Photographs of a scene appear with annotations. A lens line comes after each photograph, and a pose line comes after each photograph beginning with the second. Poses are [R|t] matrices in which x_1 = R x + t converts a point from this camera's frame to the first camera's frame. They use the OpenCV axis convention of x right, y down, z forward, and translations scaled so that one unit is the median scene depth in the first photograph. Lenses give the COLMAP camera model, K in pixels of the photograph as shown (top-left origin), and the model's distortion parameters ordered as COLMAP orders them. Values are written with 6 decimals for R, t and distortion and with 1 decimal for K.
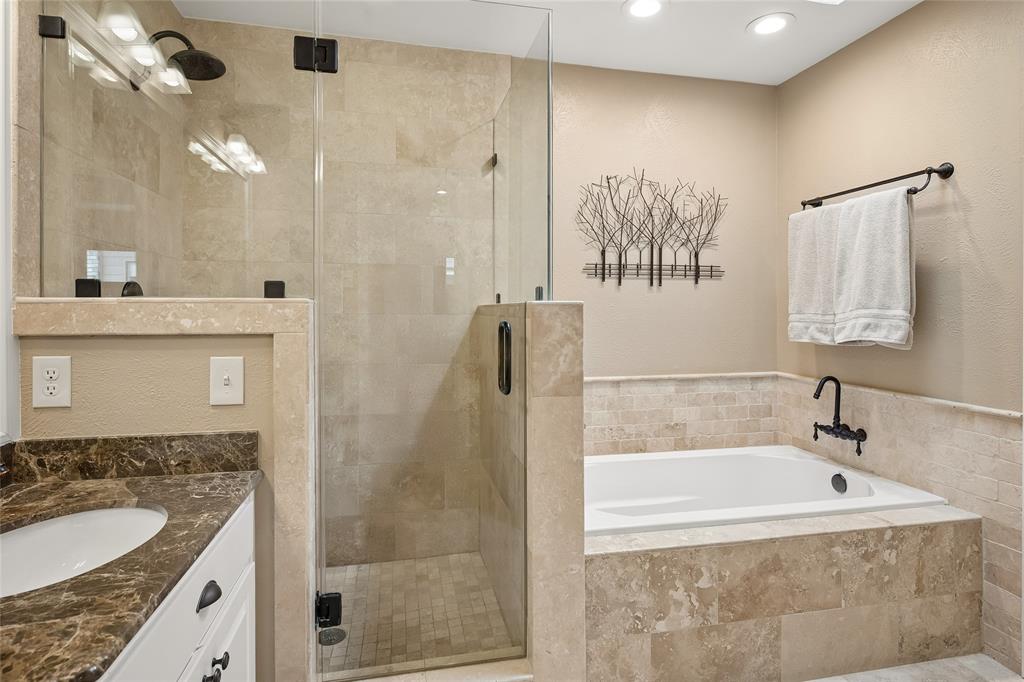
lens RADIAL K [[524.8, 0, 511.2], [0, 524.8, 315.4], [0, 0, 1]] dist [-0.001127, -0.000387]
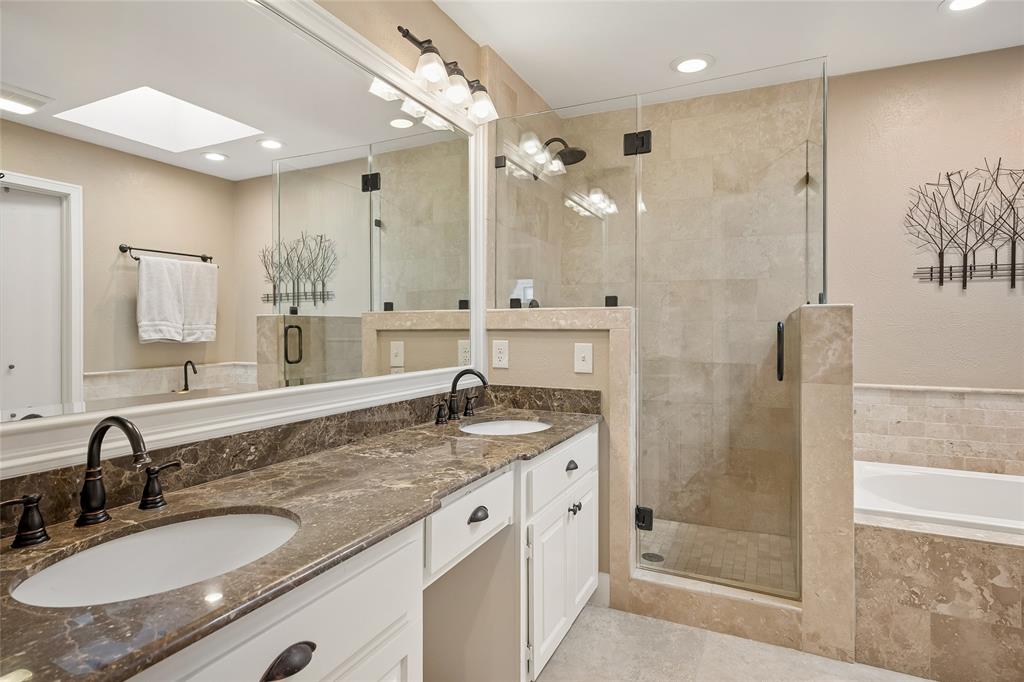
lens RADIAL K [[549.5, 0, 514.4], [0, 549.5, 327.7], [0, 0, 1]] dist [0.003614, -0.000358]
pose [[0.799020, -0.001286, -0.601304, 0.259742], [-0.005045, 0.999948, -0.008843, 0.038705], [0.601284, 0.010100, 0.798972, -0.410057]]
